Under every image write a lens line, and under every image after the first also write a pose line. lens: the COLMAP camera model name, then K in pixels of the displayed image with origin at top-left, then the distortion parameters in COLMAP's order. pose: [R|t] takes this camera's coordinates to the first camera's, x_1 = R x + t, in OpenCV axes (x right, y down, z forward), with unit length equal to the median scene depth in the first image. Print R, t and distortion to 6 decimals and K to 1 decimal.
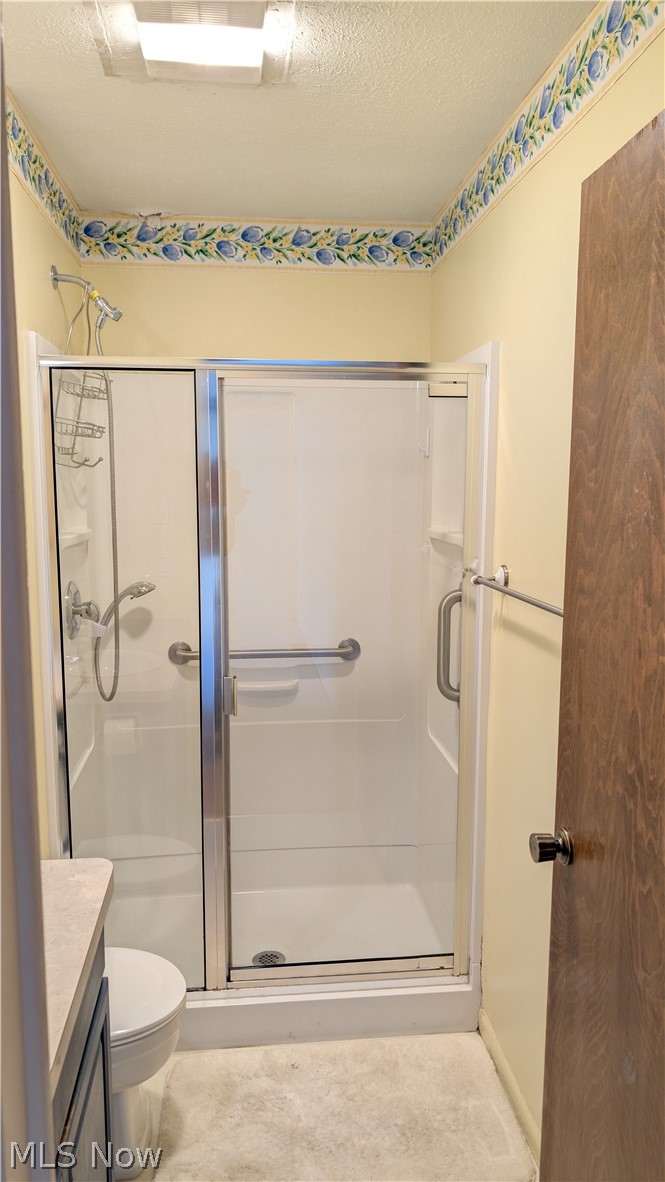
lens RADIAL K [[835.3, 0, 331.7], [0, 835.3, 591.7], [0, 0, 1]] dist [0.000919, 0.000053]
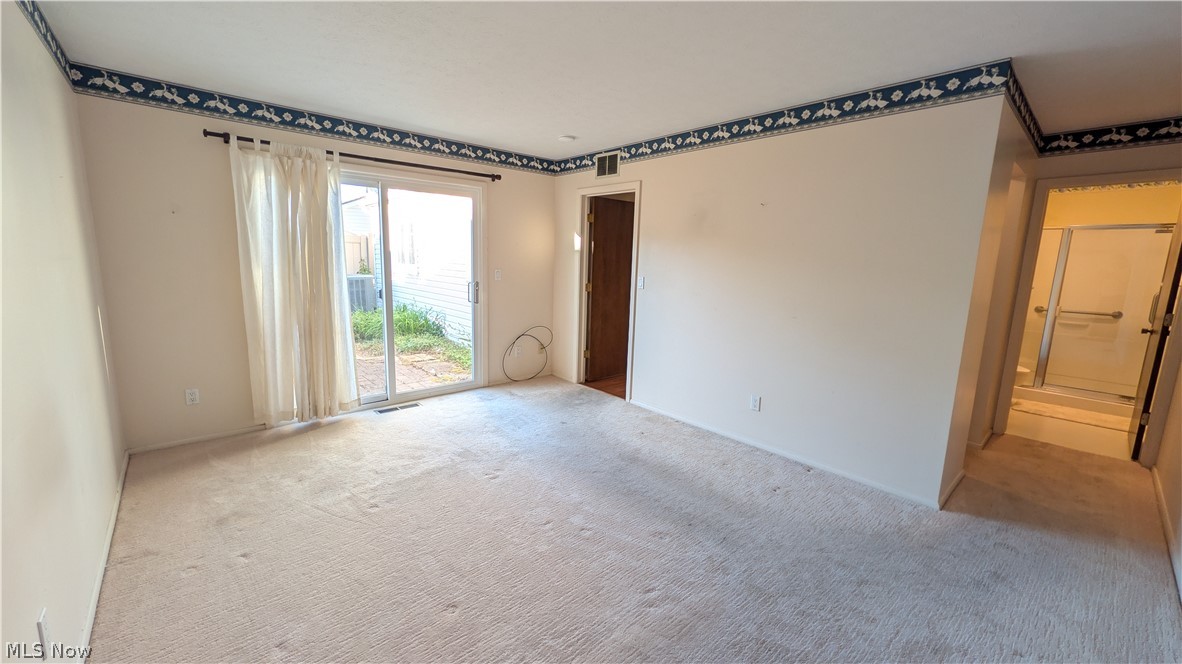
lens RADIAL K [[455.7, 0, 587.6], [0, 455.7, 328.4], [0, 0, 1]] dist [0.001031, 0.000094]
pose [[0.581135, 0.143440, -0.801066, 0.238312], [-0.136323, 0.987593, 0.077945, 0.251620], [0.802308, 0.063908, 0.593480, -1.514368]]
